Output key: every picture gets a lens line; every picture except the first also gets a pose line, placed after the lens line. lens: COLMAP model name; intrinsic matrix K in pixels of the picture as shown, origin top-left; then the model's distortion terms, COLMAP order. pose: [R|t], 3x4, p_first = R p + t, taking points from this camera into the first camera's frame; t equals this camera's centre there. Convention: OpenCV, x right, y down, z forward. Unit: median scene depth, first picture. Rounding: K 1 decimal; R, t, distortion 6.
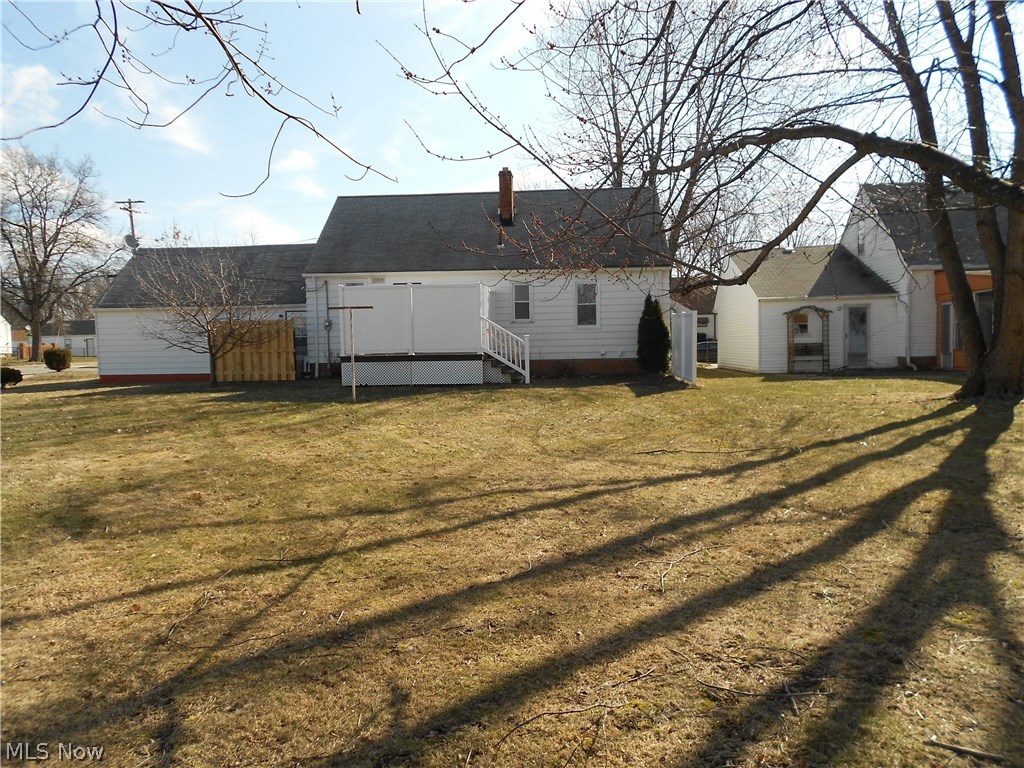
lens RADIAL K [[809.7, 0, 514.0], [0, 809.7, 388.0], [0, 0, 1]] dist [0.031803, 0.002844]
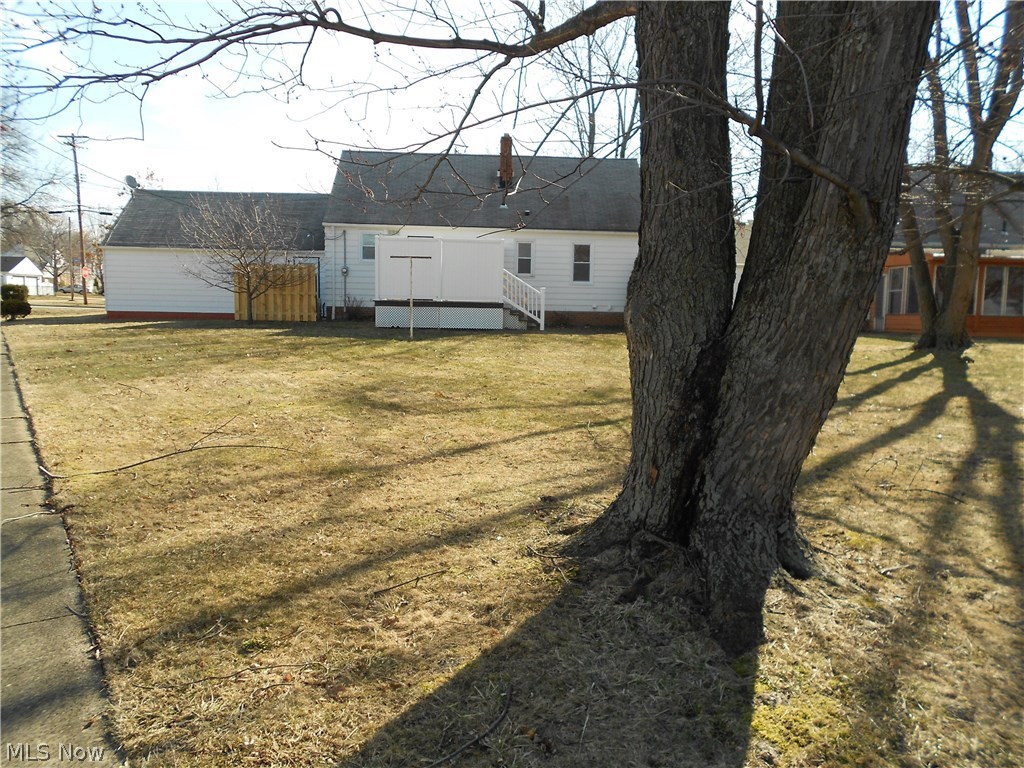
lens RADIAL K [[809.7, 0, 514.0], [0, 809.7, 388.0], [0, 0, 1]] dist [0.031803, 0.002844]
pose [[0.992294, 0.024018, 0.121554, -0.136582], [-0.030359, 0.998258, 0.050585, 0.016302], [-0.120127, -0.053886, 0.991295, -0.113060]]
